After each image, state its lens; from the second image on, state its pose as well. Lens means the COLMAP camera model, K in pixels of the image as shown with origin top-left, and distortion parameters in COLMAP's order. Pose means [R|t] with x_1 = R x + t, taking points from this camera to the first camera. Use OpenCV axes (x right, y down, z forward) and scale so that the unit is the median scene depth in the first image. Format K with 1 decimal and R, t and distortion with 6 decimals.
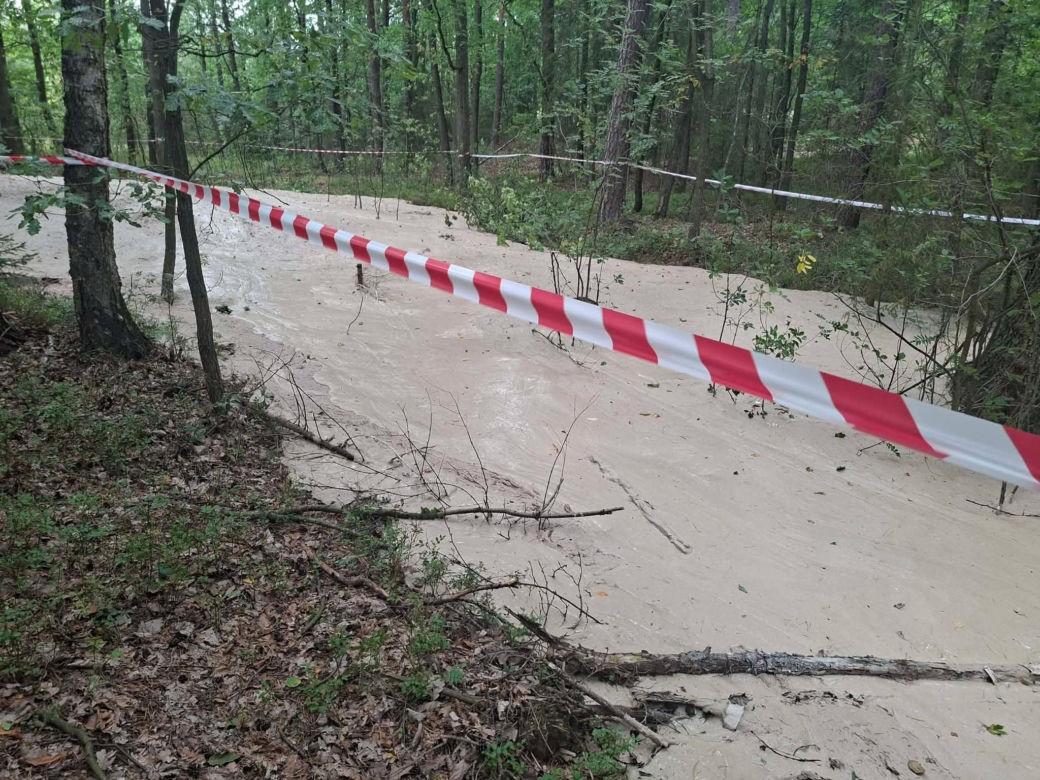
lens RADIAL K [[734.9, 0, 532.0], [0, 734.9, 382.3], [0, 0, 1]] dist [0.137491, -0.137929]
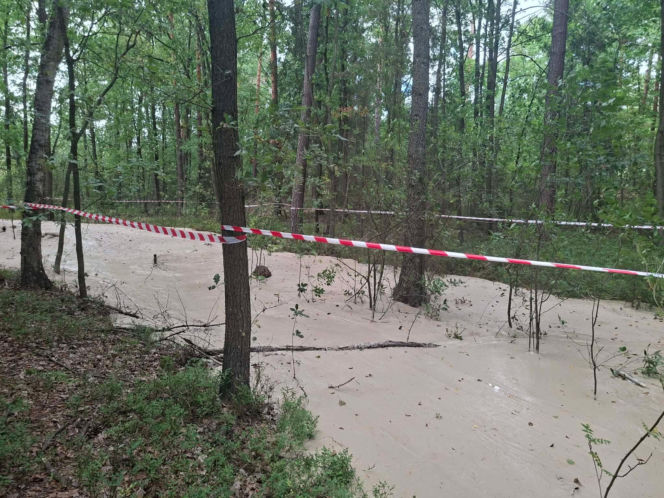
lens RADIAL K [[465.3, 0, 325.5], [0, 465.3, 240.5], [0, 0, 1]] dist [0.136303, -0.130569]
pose [[0.995500, -0.014748, 0.093606, 0.193234], [0.034811, 0.975663, -0.216493, 0.172151], [-0.088135, 0.218778, 0.971786, -0.540704]]
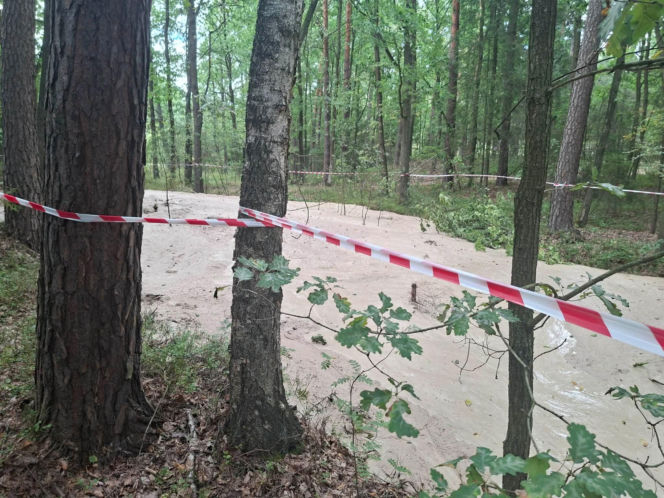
lens RADIAL K [[469.2, 0, 339.6], [0, 469.2, 244.1], [0, 0, 1]] dist [0.137491, -0.137929]
pose [[0.993999, 0.016701, -0.108106, -0.432278], [-0.031476, 0.990148, -0.136444, -0.191117], [0.104762, 0.139028, 0.984731, 0.479138]]
